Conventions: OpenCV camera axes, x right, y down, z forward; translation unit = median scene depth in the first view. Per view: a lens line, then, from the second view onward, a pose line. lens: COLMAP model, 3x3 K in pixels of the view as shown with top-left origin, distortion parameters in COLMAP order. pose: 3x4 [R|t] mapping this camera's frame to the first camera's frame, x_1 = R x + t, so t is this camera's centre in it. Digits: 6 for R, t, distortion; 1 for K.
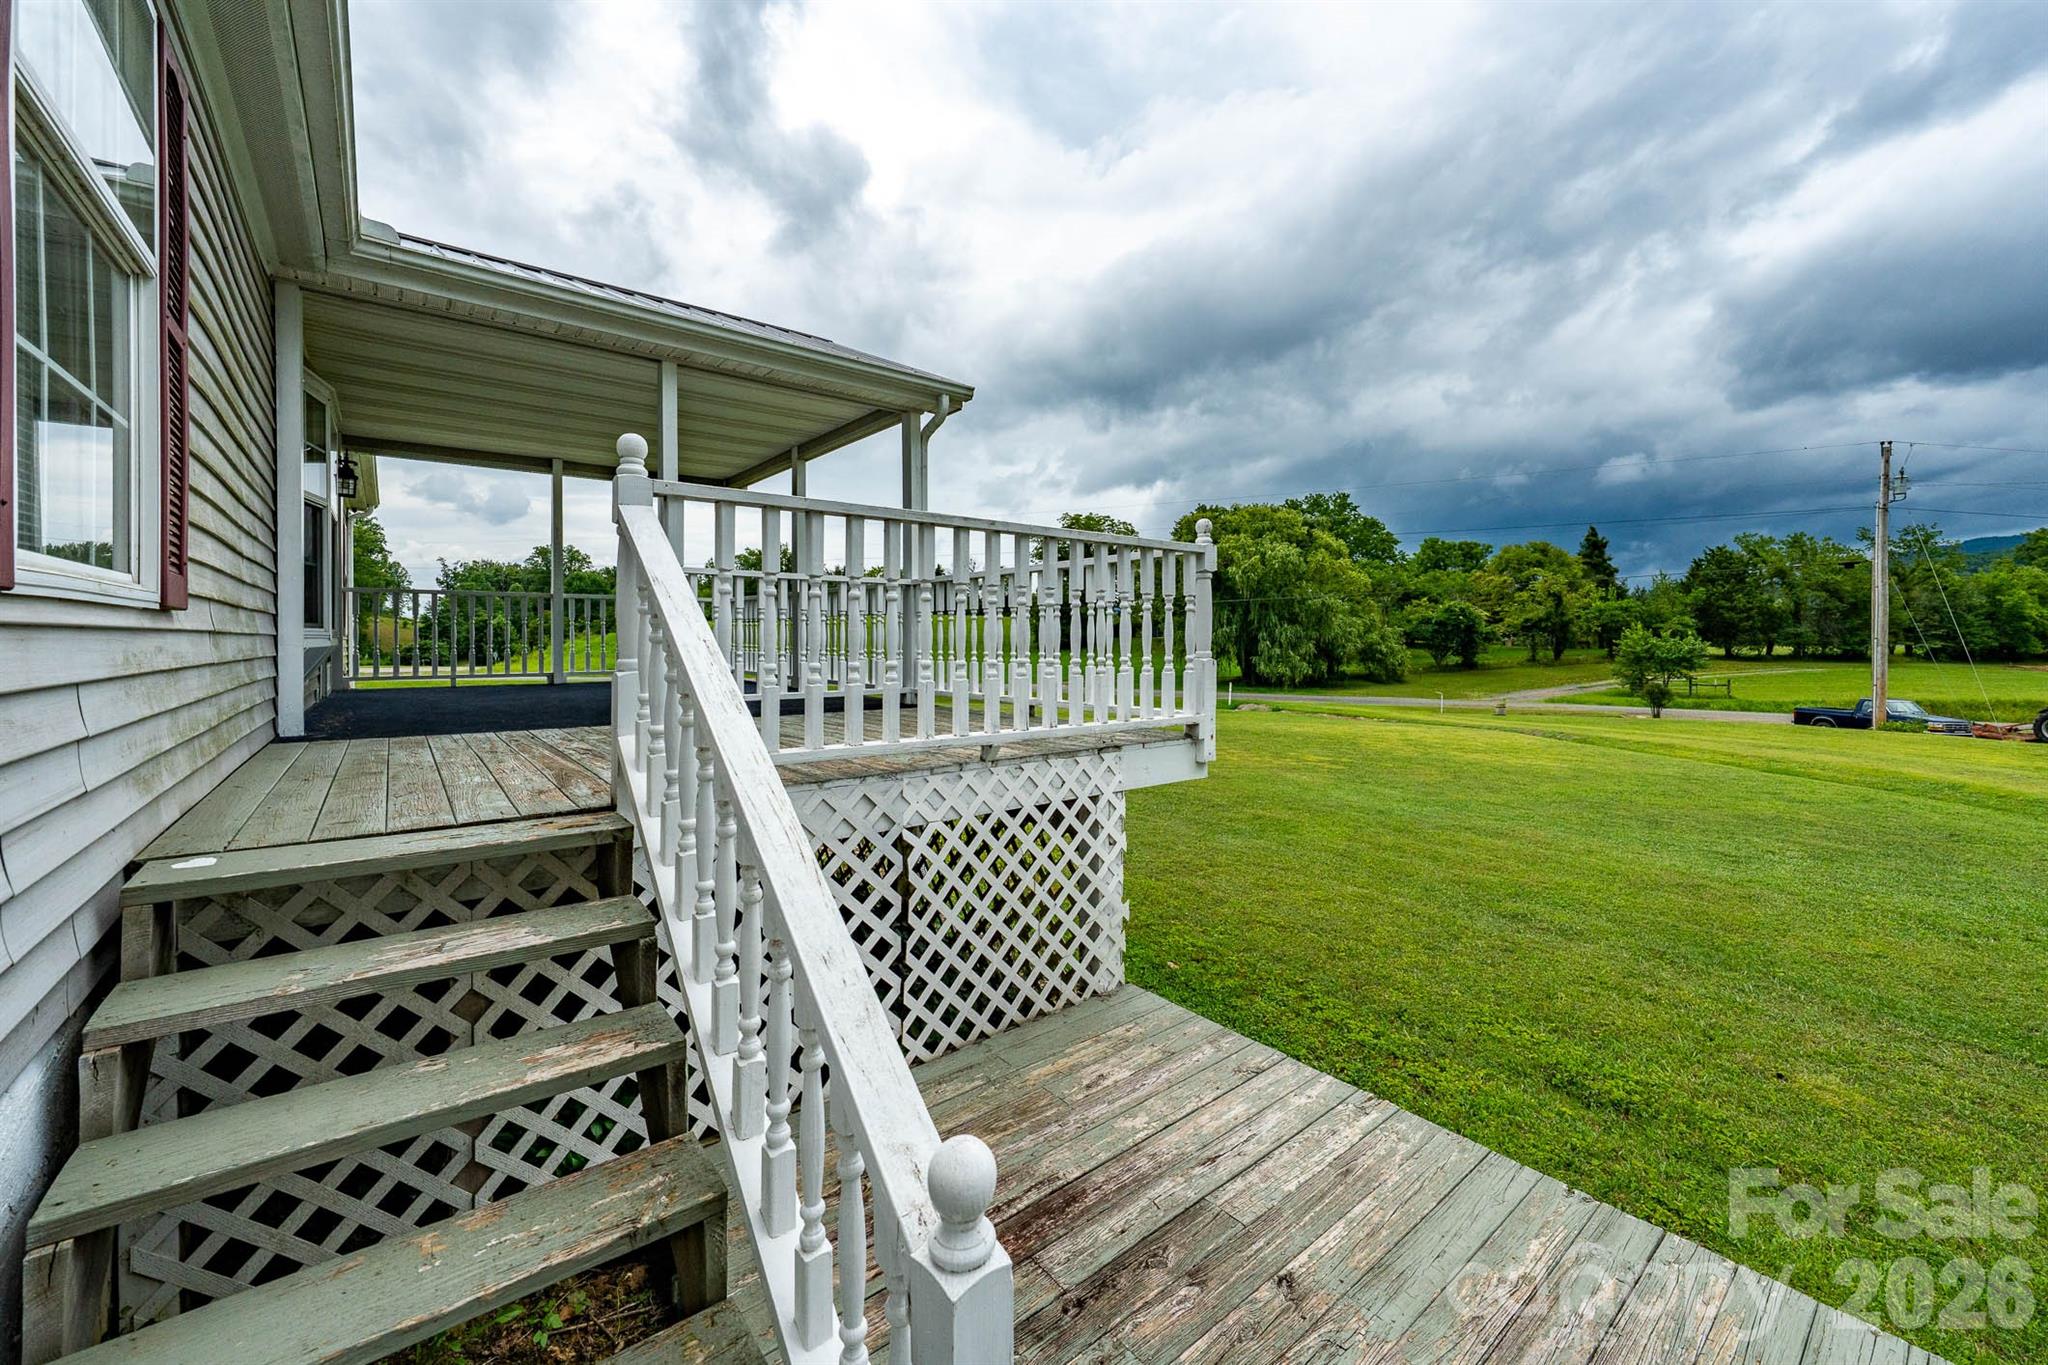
lens RADIAL K [[830.5, 0, 983.1], [0, 830.5, 651.0], [0, 0, 1]] dist [-0.003863, -0.000017]
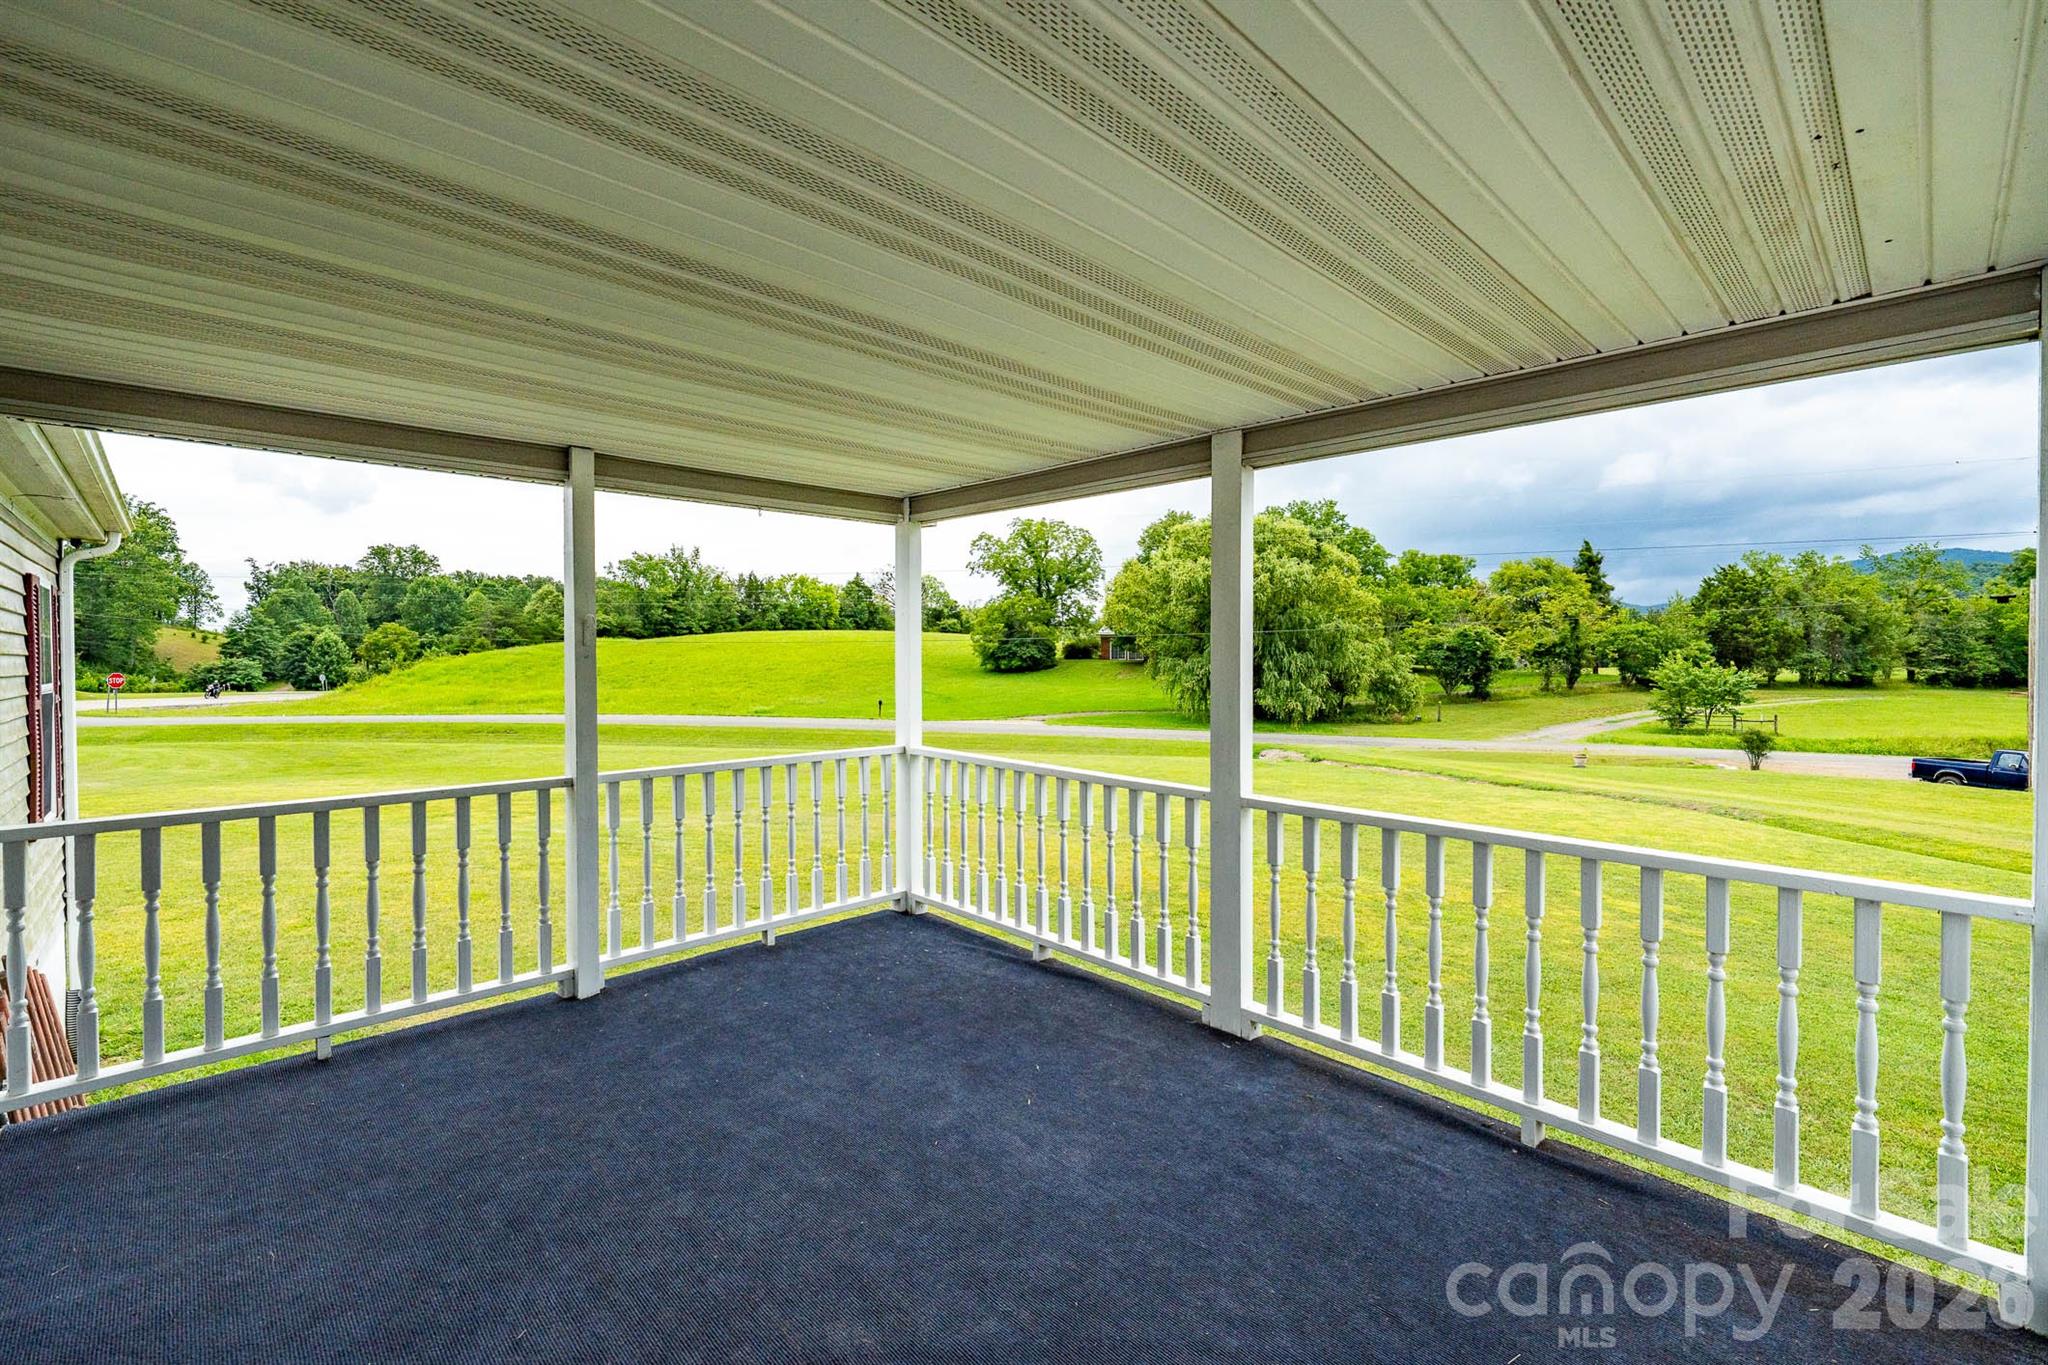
lens RADIAL K [[877.8, 0, 953.8], [0, 877.8, 661.6], [0, 0, 1]] dist [-0.001011, -0.000290]
pose [[0.995301, -0.002354, 0.096804, -0.074019], [0.001824, 0.999983, 0.005560, -0.025617], [-0.096816, -0.005357, 0.995288, 0.109139]]
